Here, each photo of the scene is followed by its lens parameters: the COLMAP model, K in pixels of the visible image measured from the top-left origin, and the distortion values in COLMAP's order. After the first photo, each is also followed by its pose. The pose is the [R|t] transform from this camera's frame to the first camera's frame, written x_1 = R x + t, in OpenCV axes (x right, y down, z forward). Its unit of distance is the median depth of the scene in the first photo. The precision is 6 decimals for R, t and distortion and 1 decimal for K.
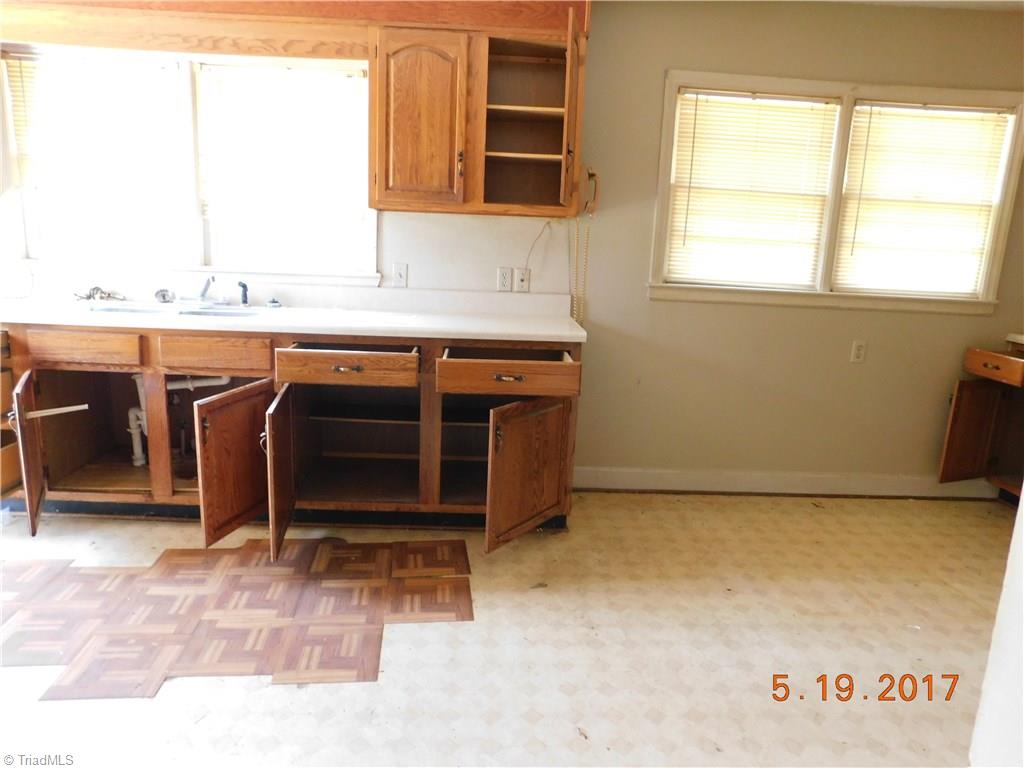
lens RADIAL K [[674.5, 0, 511.3], [0, 674.5, 382.1], [0, 0, 1]] dist [-0.072890, 0.058562]
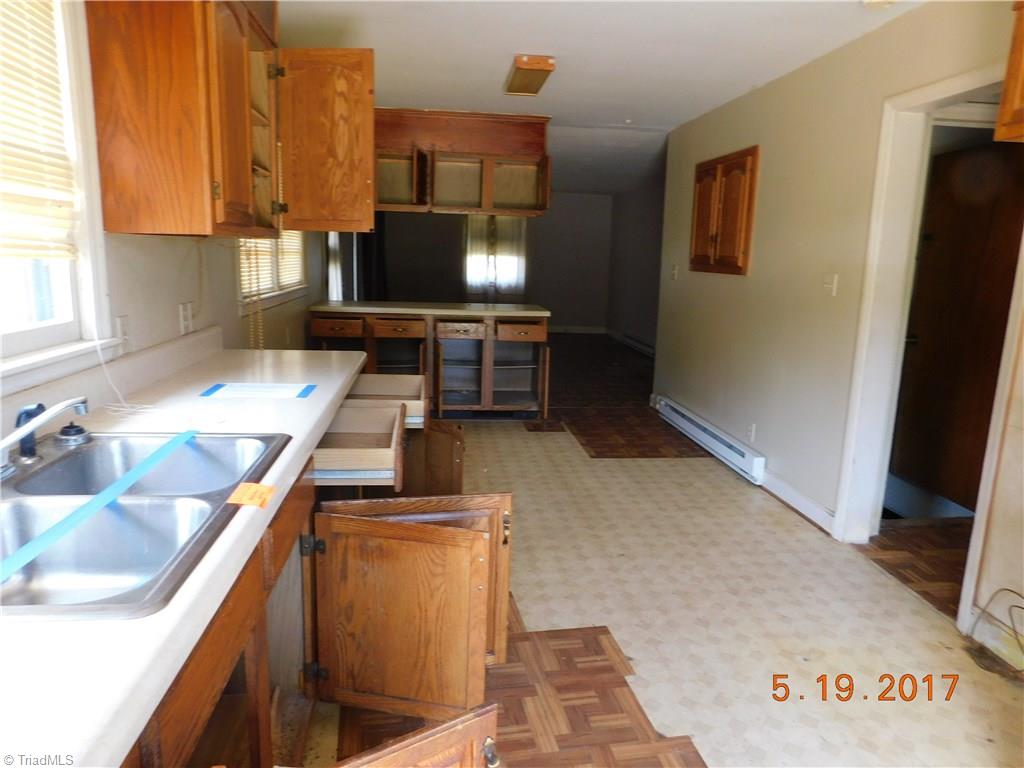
lens RADIAL K [[674.5, 0, 511.3], [0, 674.5, 382.1], [0, 0, 1]] dist [-0.072890, 0.058562]
pose [[-0.077896, -0.231610, 0.969685, -1.243725], [0.168517, 0.955586, 0.241780, -0.320906], [-0.982616, 0.182242, -0.035406, 1.065703]]
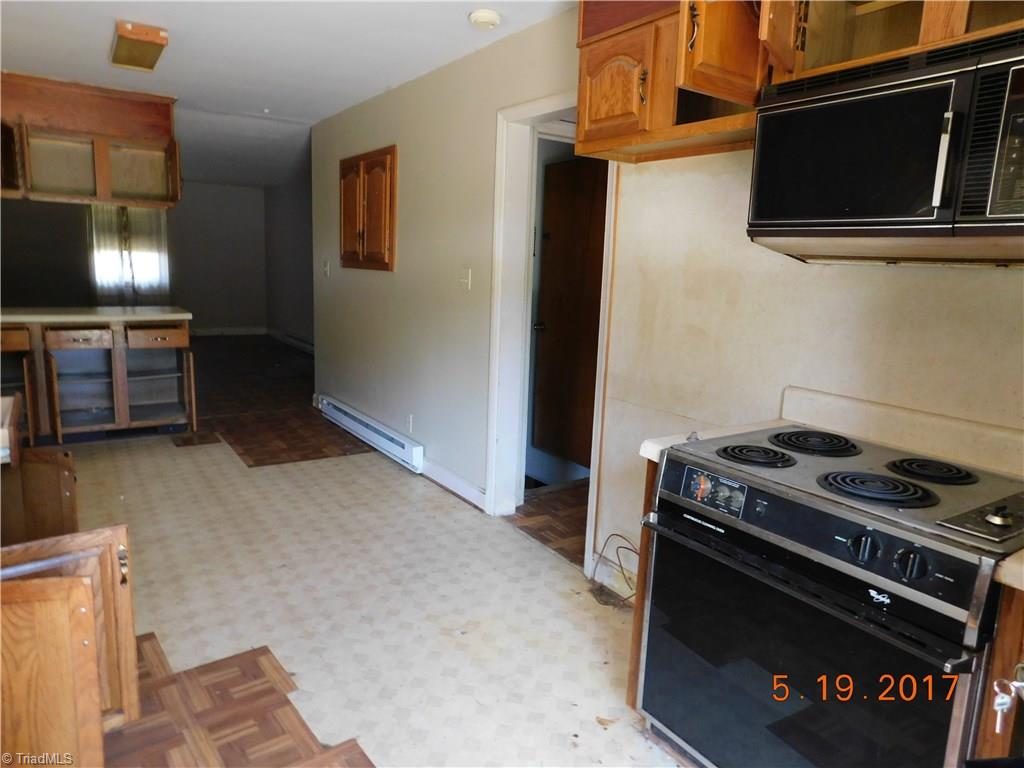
lens RADIAL K [[674.5, 0, 511.3], [0, 674.5, 382.1], [0, 0, 1]] dist [-0.072890, 0.058562]
pose [[-0.527975, -0.211960, 0.822384, -1.244227], [0.110949, 0.942839, 0.314236, -0.310986], [-0.841982, 0.257151, -0.474279, 1.003814]]
